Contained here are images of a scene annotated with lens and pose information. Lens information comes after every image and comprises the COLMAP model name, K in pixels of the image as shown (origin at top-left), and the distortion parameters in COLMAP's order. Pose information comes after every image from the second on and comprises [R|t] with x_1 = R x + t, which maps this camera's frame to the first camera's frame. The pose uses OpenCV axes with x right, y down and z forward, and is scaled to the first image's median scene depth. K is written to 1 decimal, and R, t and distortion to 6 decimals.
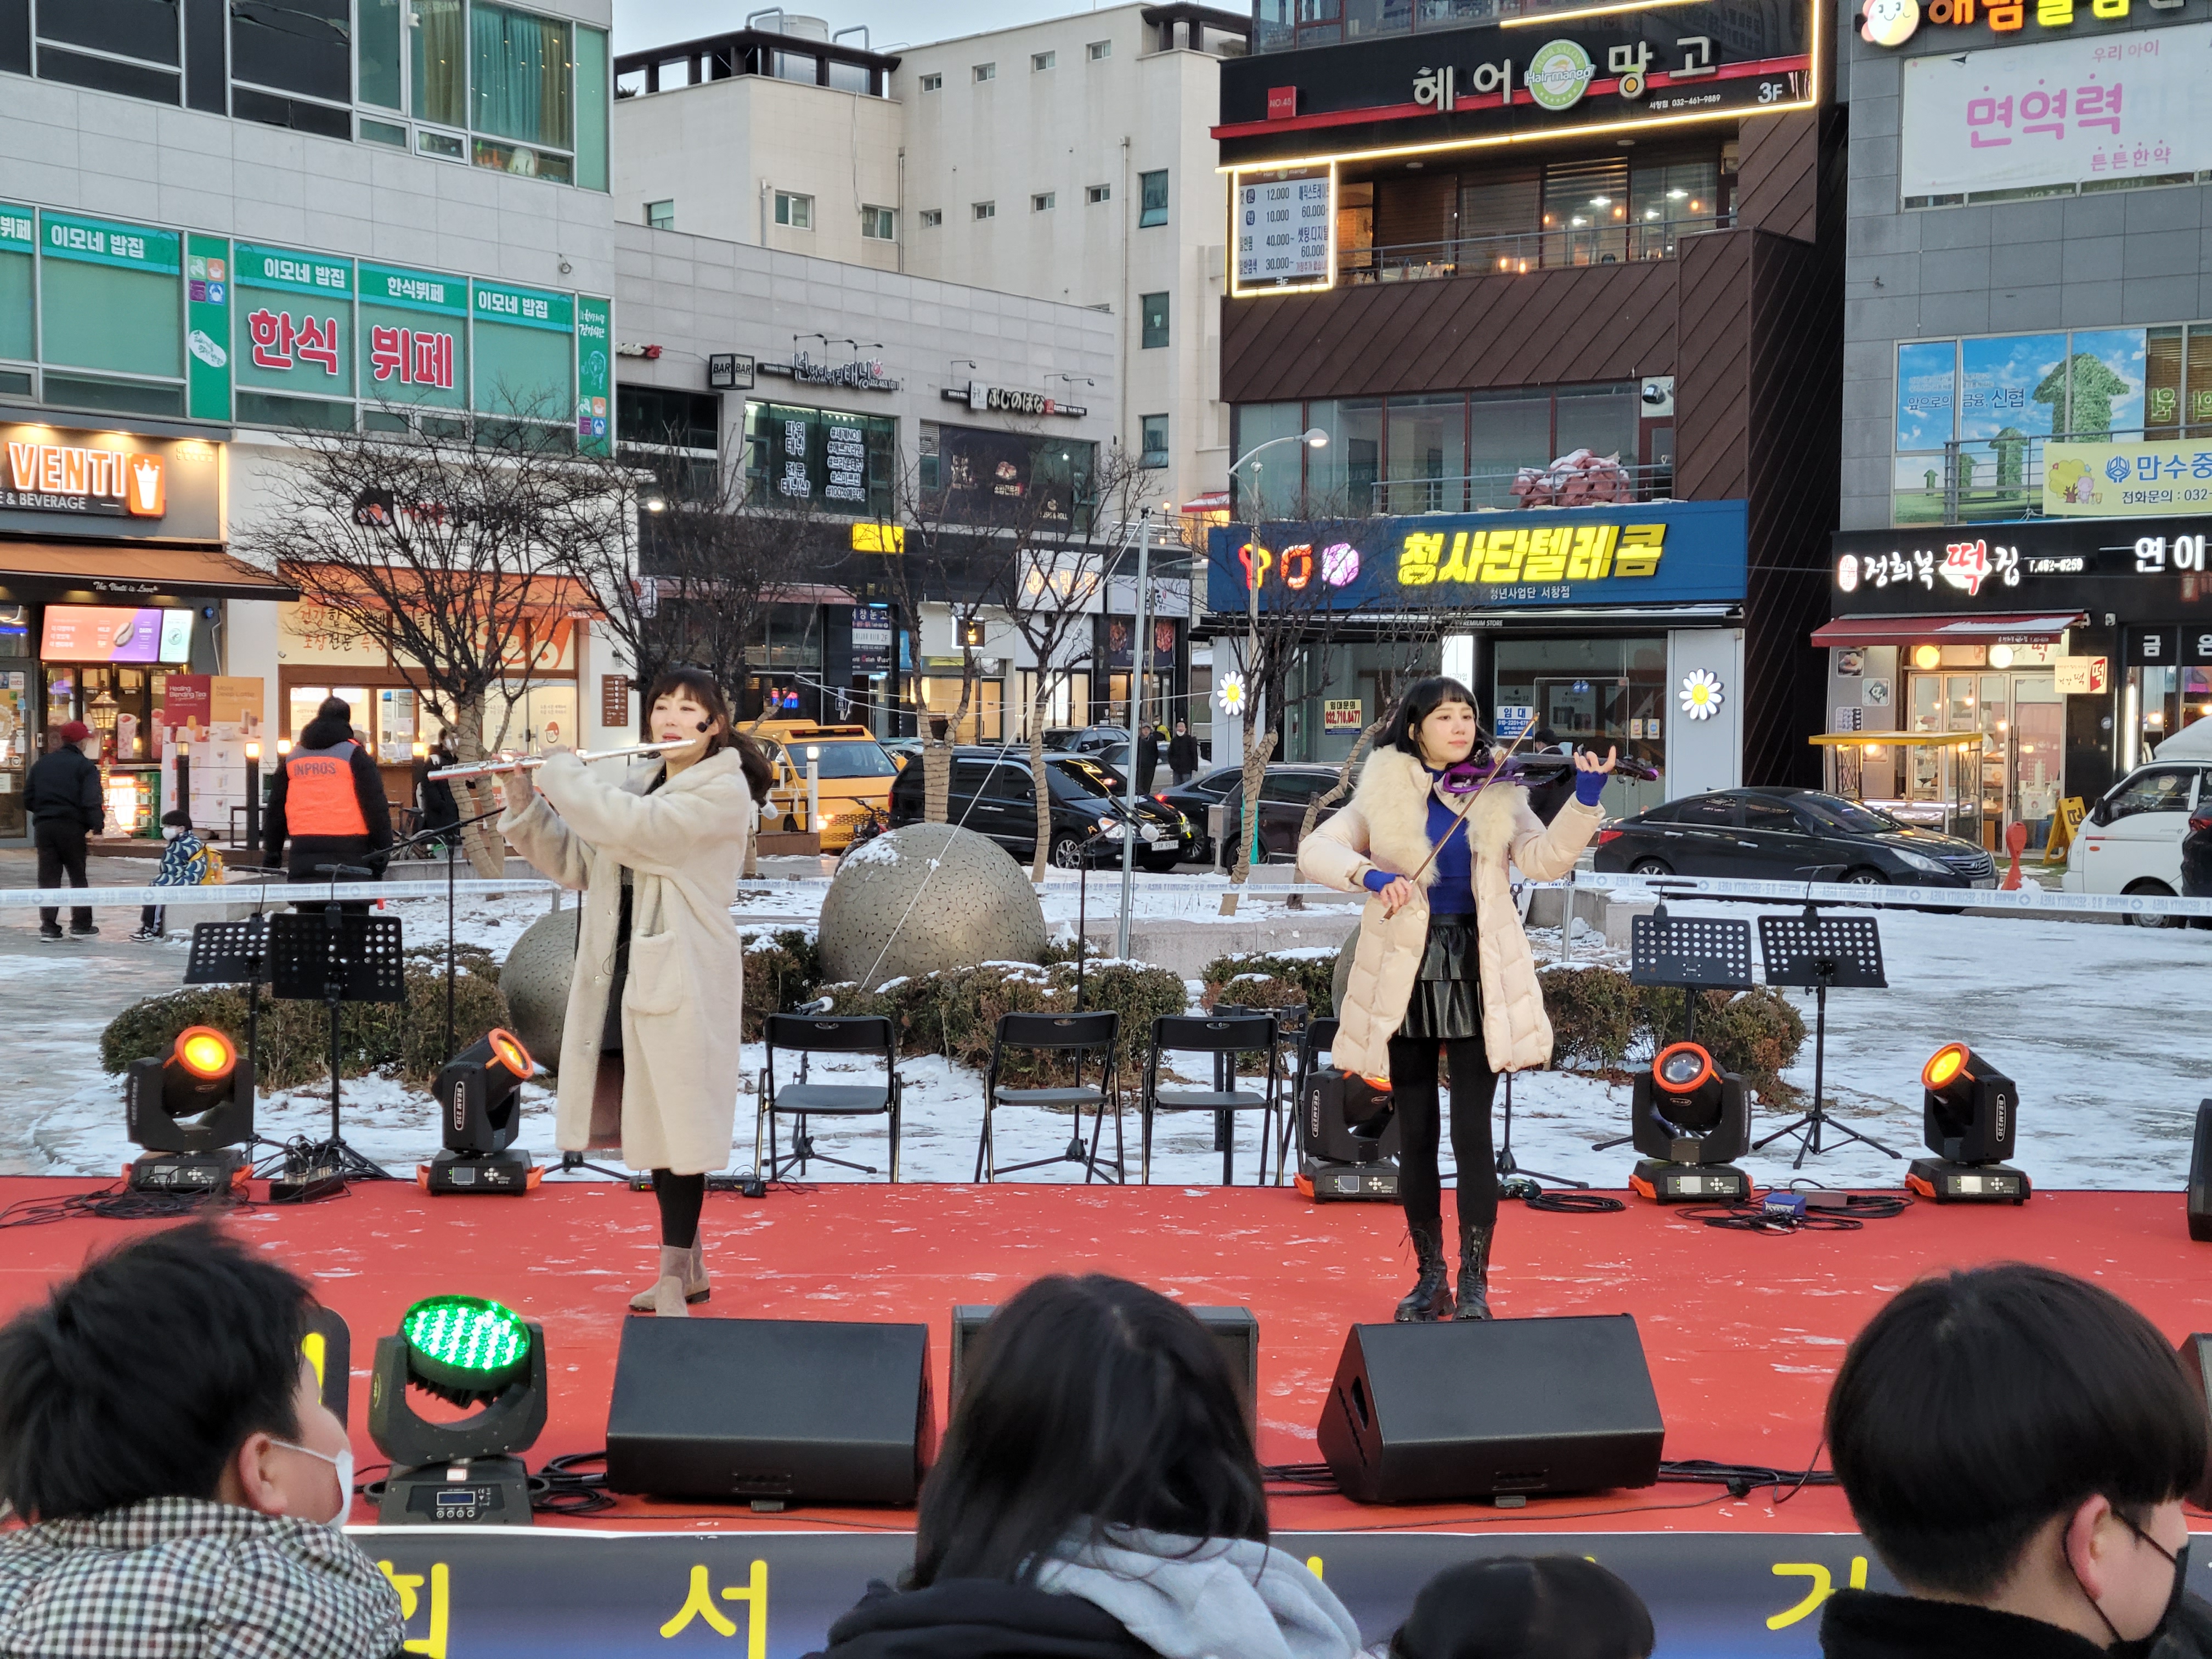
lens RADIAL K [[3304.7, 0, 1110.0], [0, 3304.7, 872.1], [0, 0, 1]] dist [0.141279, -0.307403]
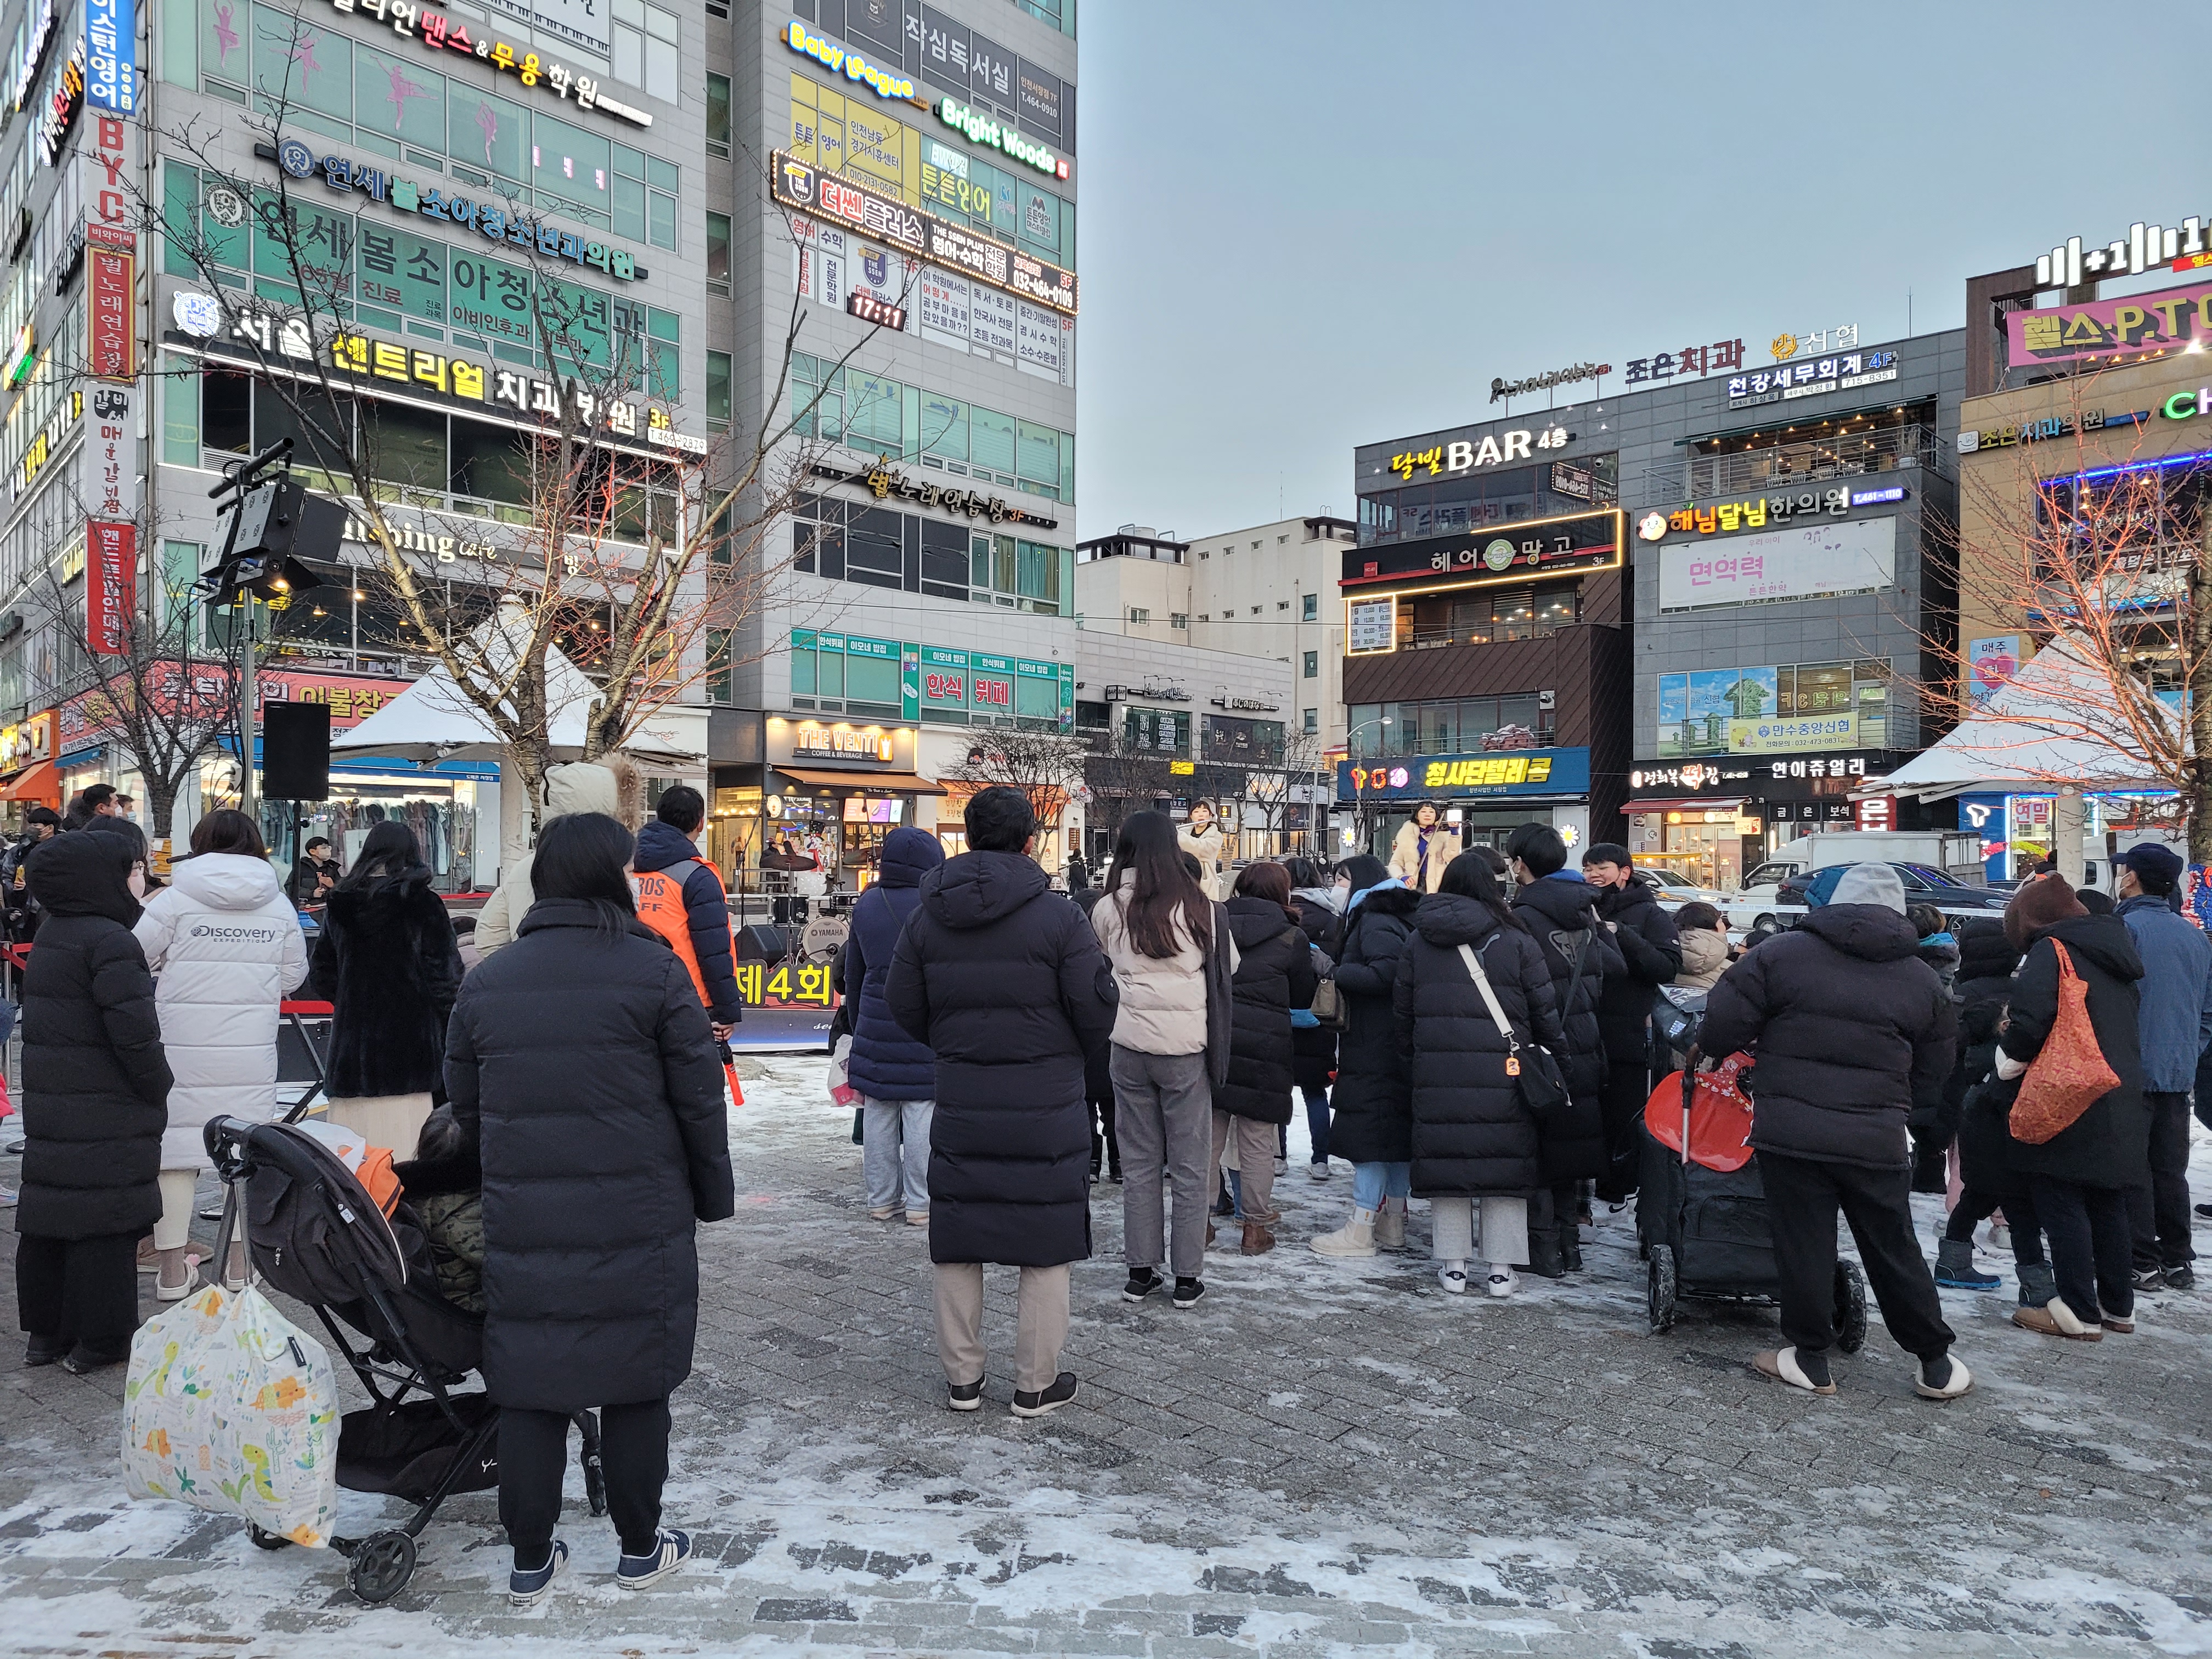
lens RADIAL K [[1644.8, 0, 1081.9], [0, 1644.8, 842.0], [0, 0, 1]] dist [0.071324, -0.056153]
pose [[0.992409, -0.002528, -0.122954, -0.004470], [-0.004400, 0.998419, -0.056036, 0.012397], [0.122902, 0.056151, 0.990829, -0.107962]]
